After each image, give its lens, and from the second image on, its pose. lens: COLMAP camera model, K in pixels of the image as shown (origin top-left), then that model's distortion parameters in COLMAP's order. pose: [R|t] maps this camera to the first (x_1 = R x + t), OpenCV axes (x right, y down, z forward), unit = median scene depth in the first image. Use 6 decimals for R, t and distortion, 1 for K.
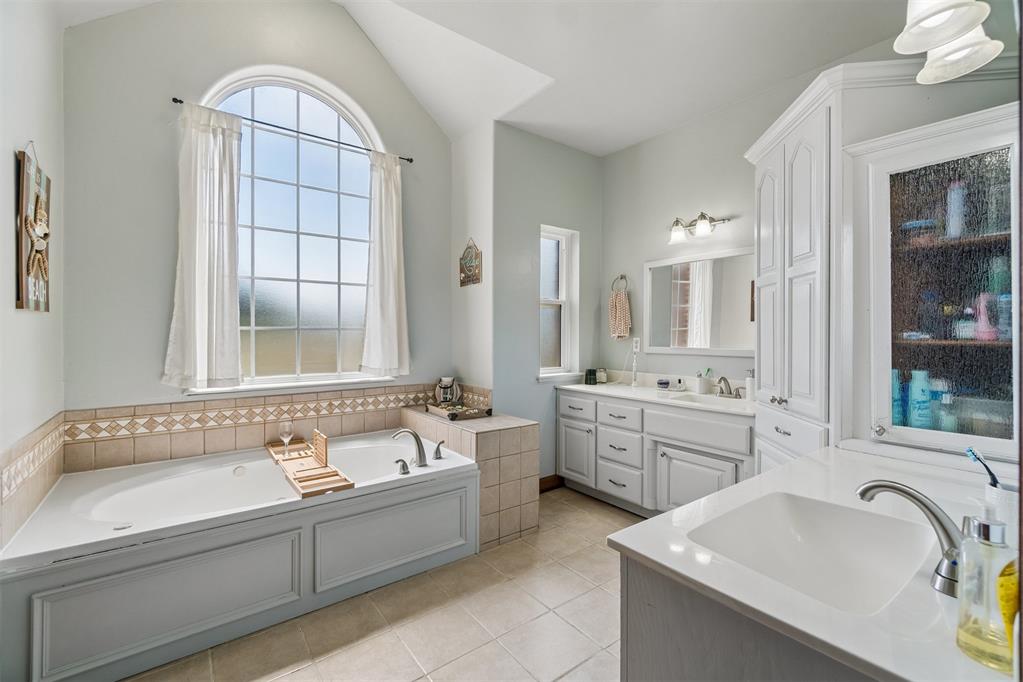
lens RADIAL K [[442.9, 0, 515.1], [0, 442.9, 327.7], [0, 0, 1]] dist [-0.000364, 0.000174]
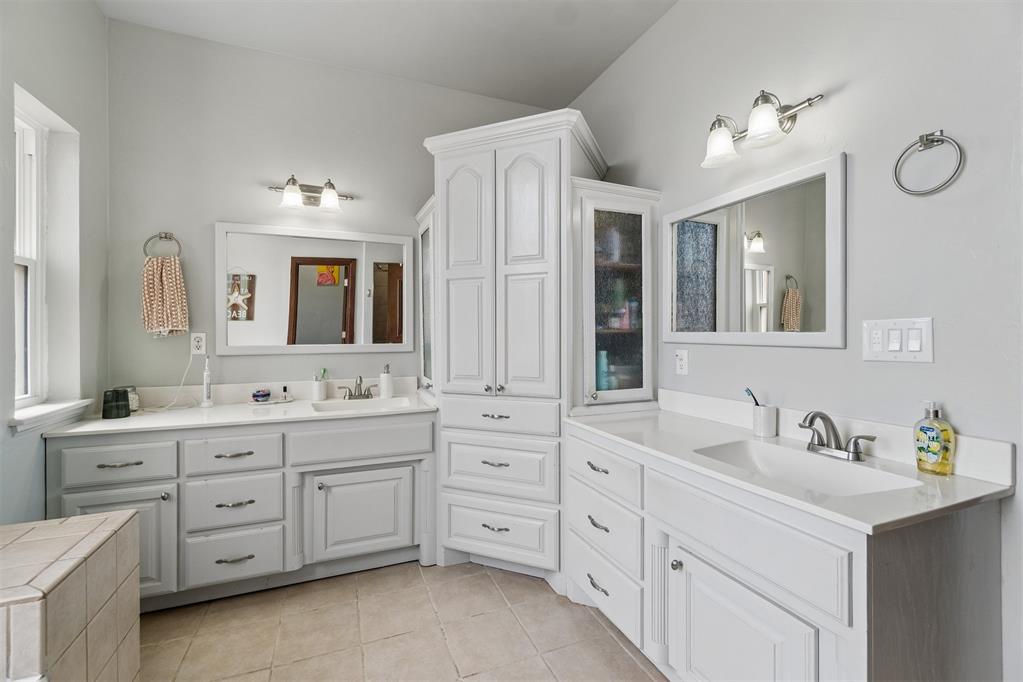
lens RADIAL K [[435.2, 0, 511.6], [0, 435.2, 332.8], [0, 0, 1]] dist [-0.010096, 0.000064]
pose [[0.260874, -0.000028, 0.965373, -0.286069], [-0.010354, 0.999942, 0.002827, 0.019595], [-0.965317, -0.010733, 0.260859, 0.489594]]
